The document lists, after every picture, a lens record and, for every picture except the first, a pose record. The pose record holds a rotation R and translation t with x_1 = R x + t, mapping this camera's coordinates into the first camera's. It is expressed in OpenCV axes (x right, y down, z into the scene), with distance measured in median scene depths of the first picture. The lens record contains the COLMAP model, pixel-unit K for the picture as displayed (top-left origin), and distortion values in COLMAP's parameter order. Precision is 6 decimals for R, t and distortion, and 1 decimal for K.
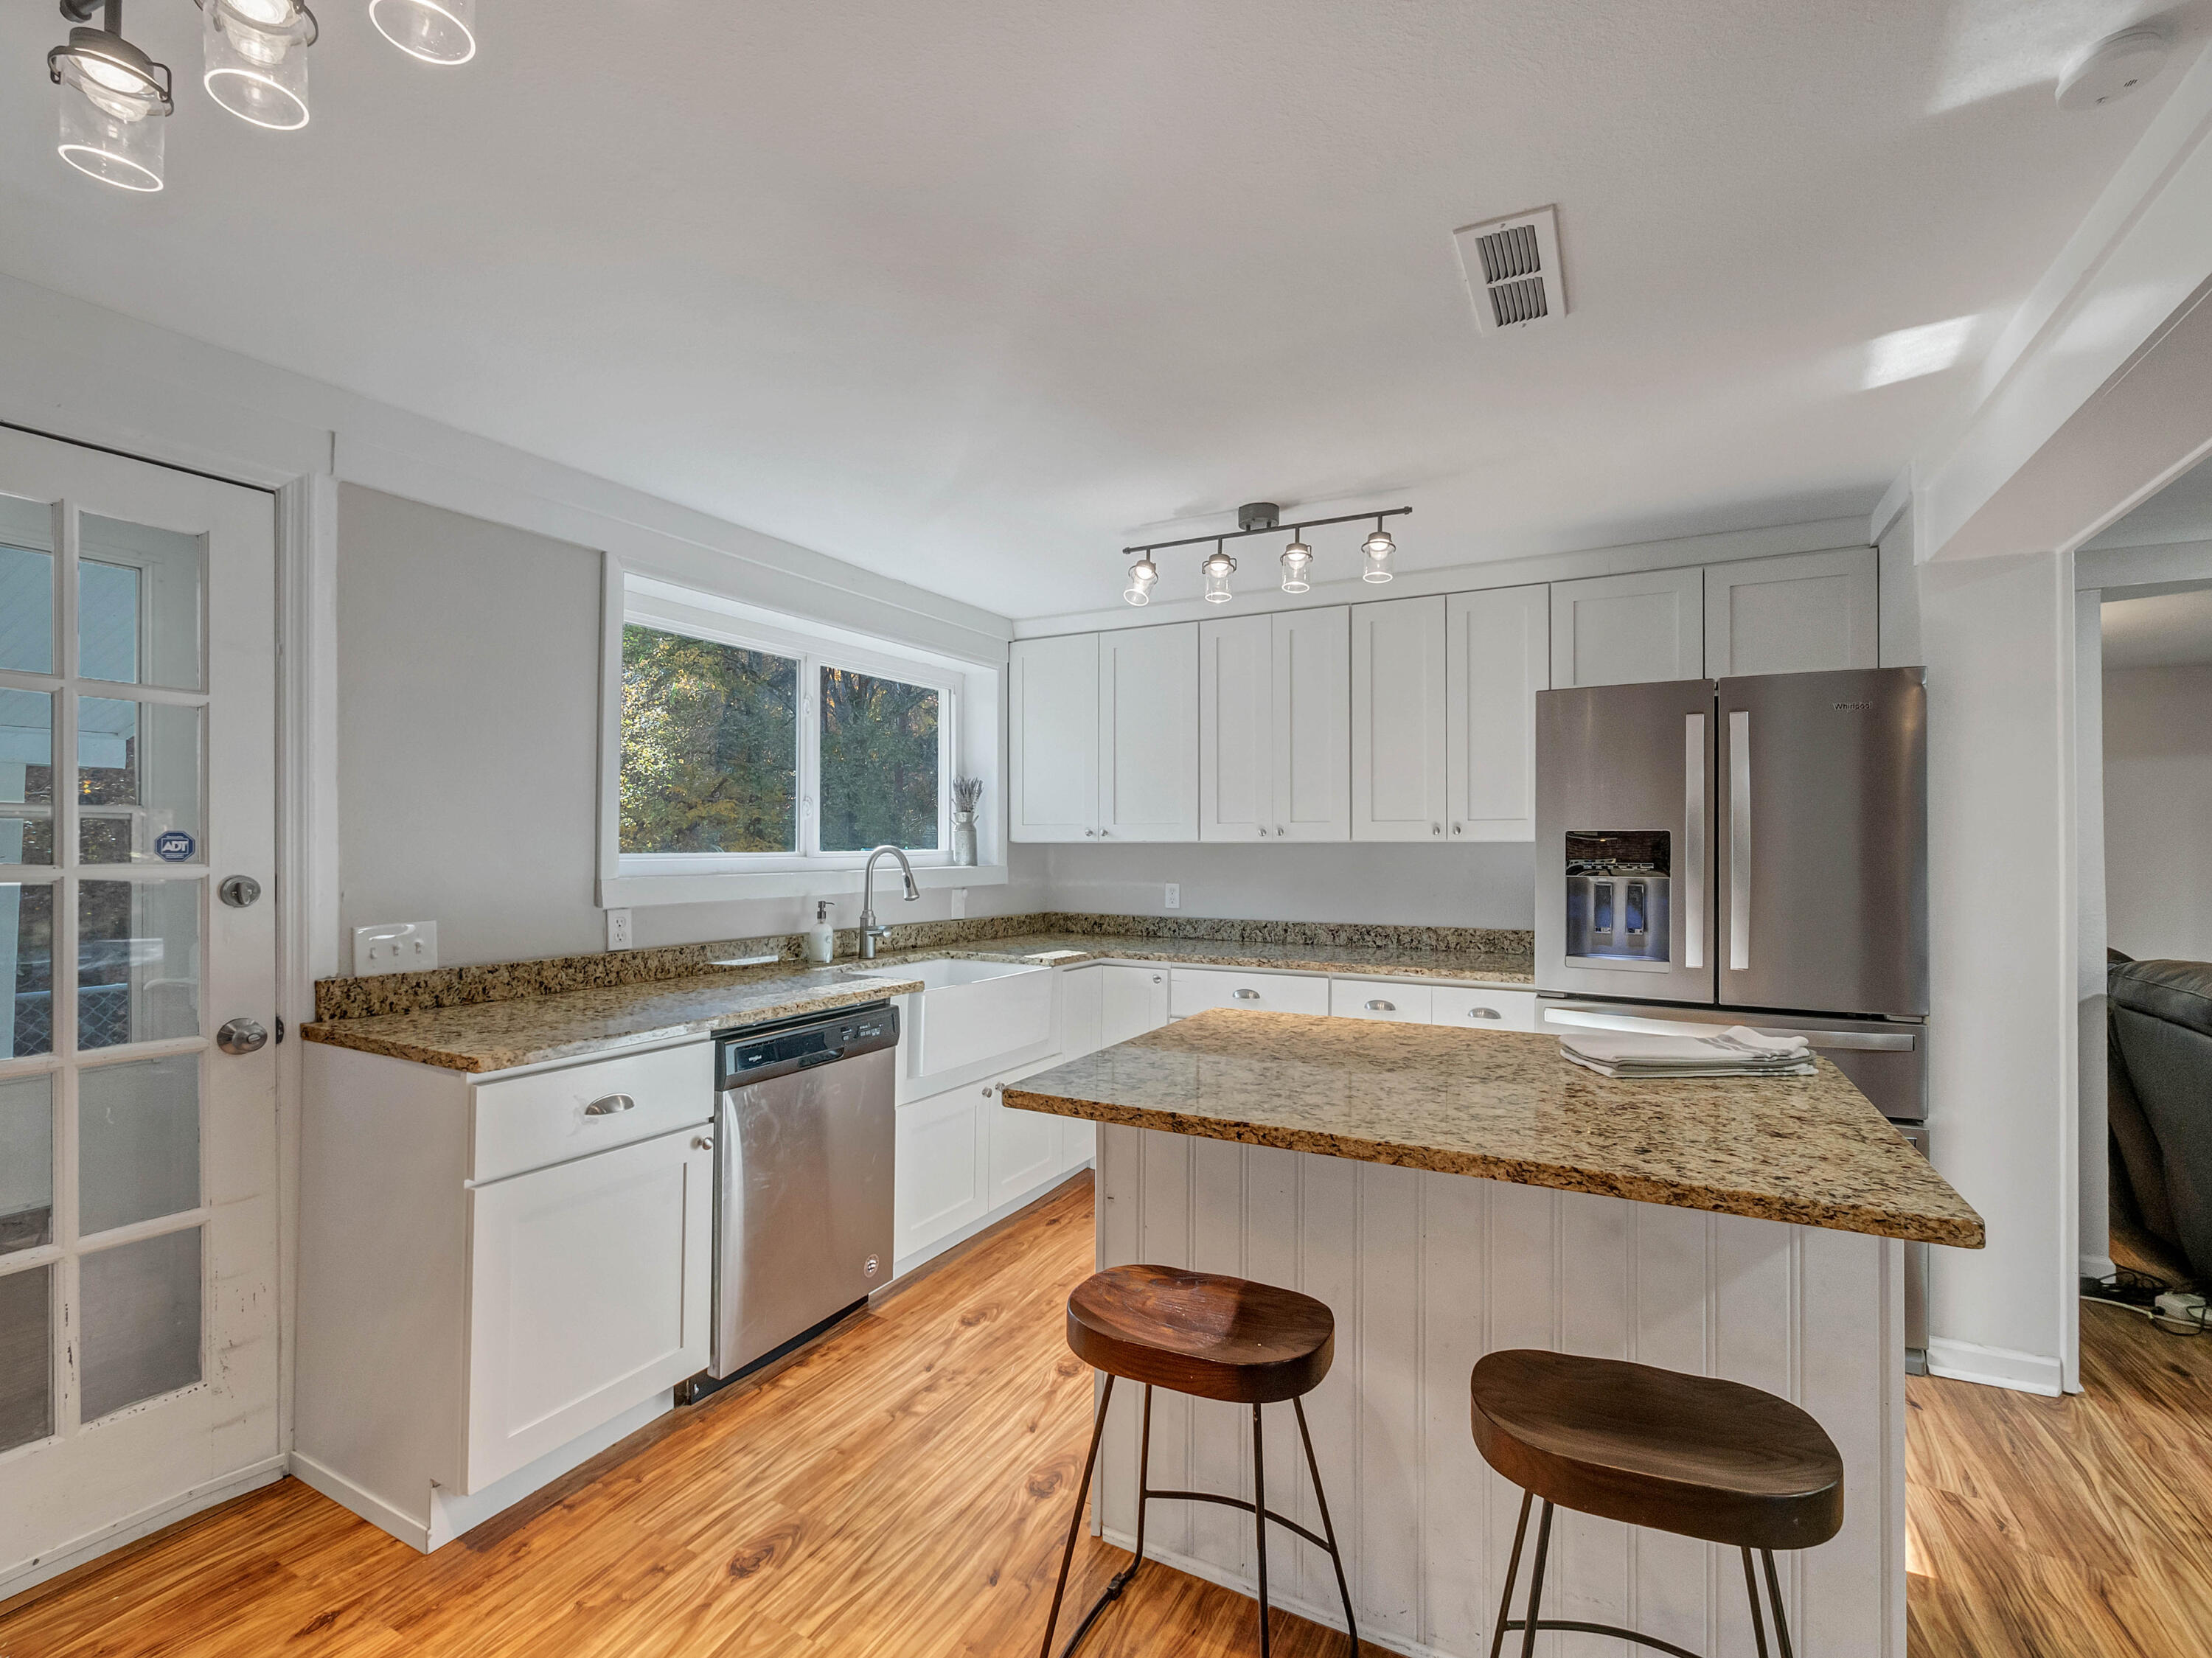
lens RADIAL K [[964.6, 0, 1099.0], [0, 964.6, 838.0], [0, 0, 1]] dist [-0.009524, 0.000455]
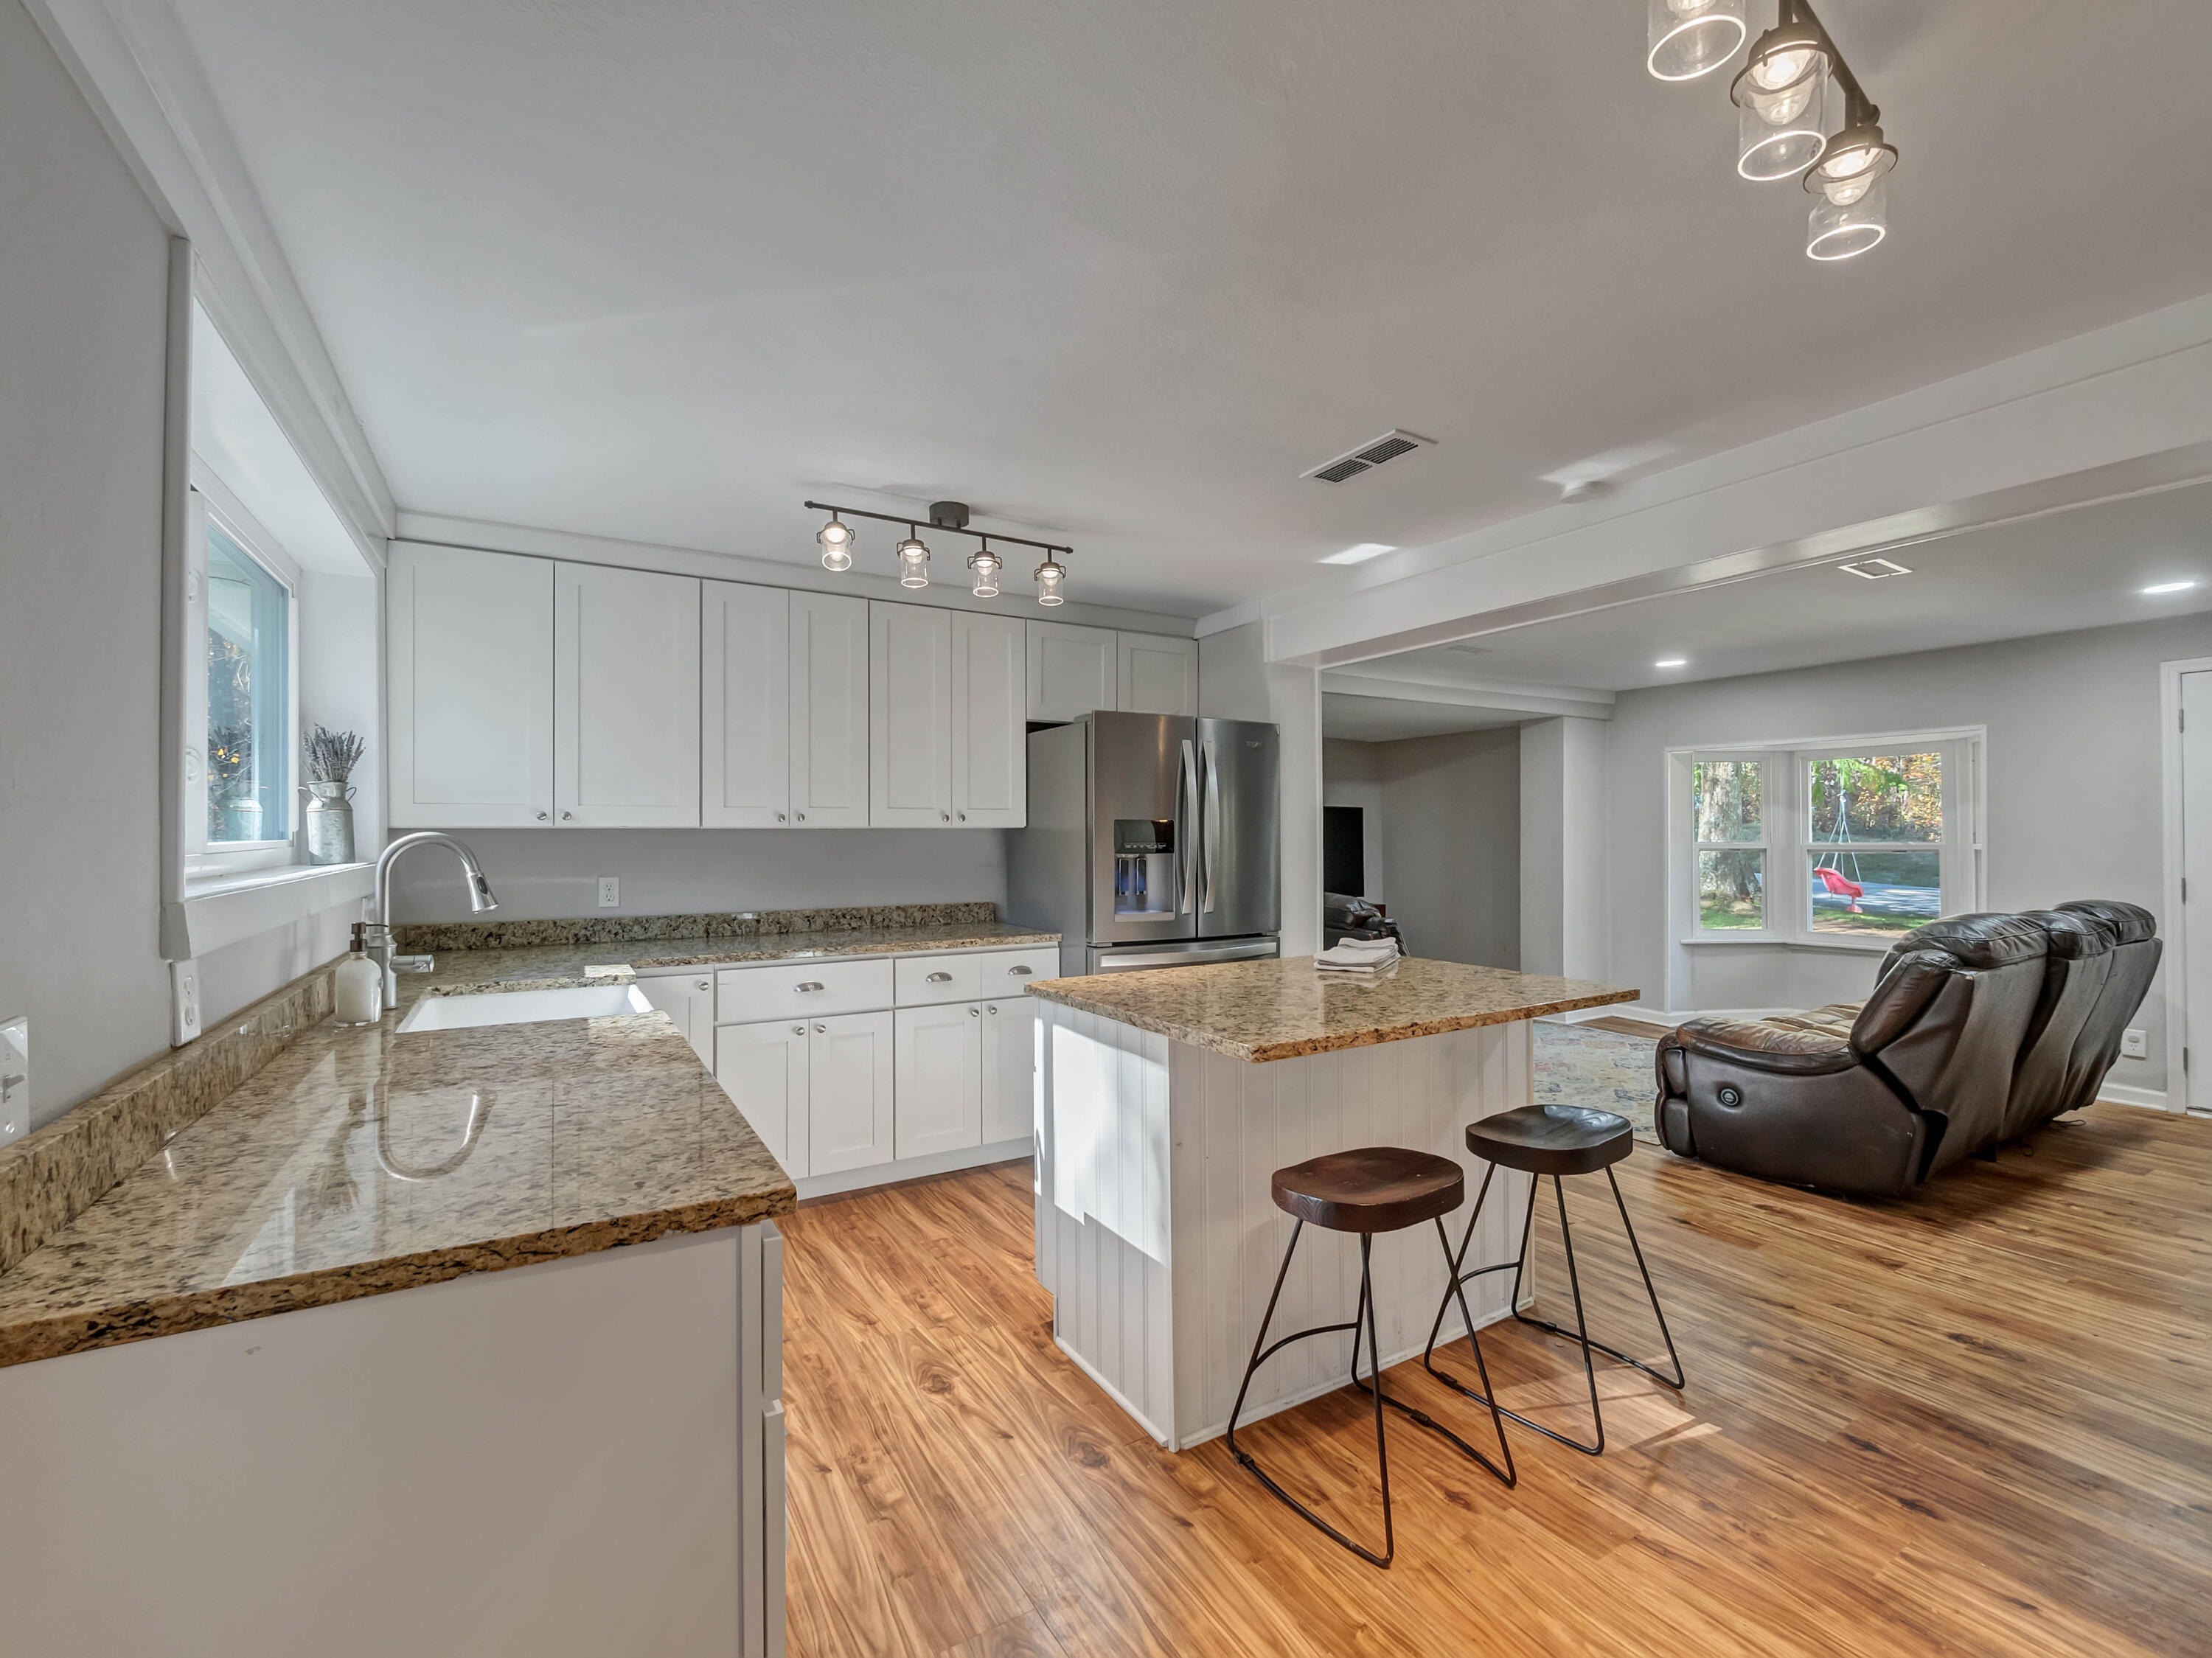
lens RADIAL K [[964.6, 0, 1091.1], [0, 964.6, 830.1], [0, 0, 1]] dist [-0.009524, 0.000455]
pose [[0.526898, 0.000113, 0.849929, -0.510987], [-0.003851, 0.999990, 0.002255, 0.003374], [-0.849920, -0.004461, 0.526893, 0.256904]]
